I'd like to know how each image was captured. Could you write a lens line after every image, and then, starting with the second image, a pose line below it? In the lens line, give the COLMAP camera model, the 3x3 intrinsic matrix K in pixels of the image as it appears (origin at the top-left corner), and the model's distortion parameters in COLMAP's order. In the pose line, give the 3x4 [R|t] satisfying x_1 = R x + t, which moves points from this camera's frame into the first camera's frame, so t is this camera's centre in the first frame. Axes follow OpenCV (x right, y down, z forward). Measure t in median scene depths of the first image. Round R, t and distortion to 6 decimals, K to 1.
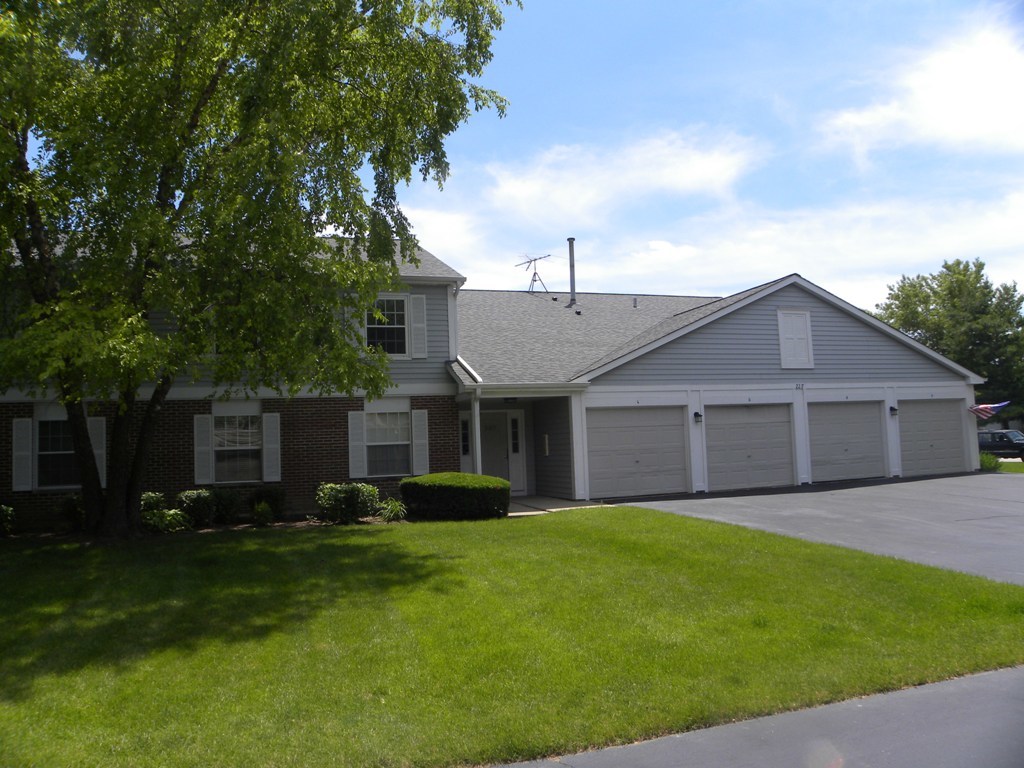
lens RADIAL K [[762.8, 0, 512.0], [0, 762.8, 384.0], [0, 0, 1]] dist [-0.178826, 0.122342]
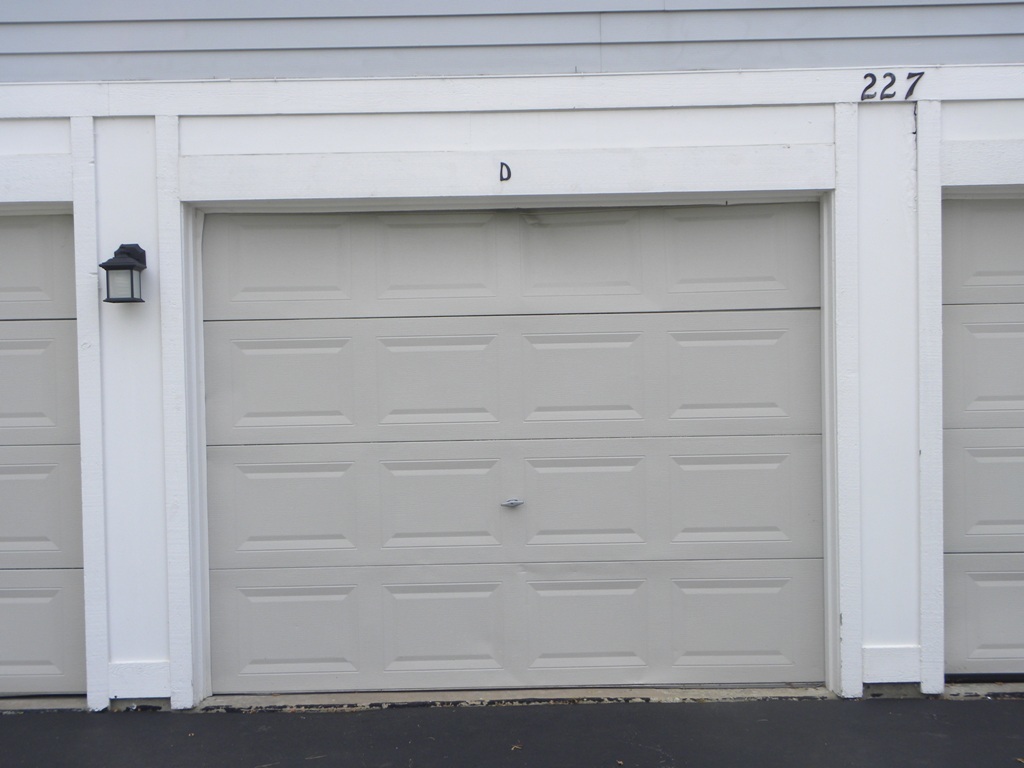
lens RADIAL K [[1166.7, 0, 512.0], [0, 1166.7, 384.0], [0, 0, 1]] dist [0.031458, -0.016913]
pose [[0.950362, 0.029163, -0.309775, 0.411224], [0.008992, 0.992608, 0.121032, 0.037369], [0.311015, -0.117810, 0.943075, 0.772830]]
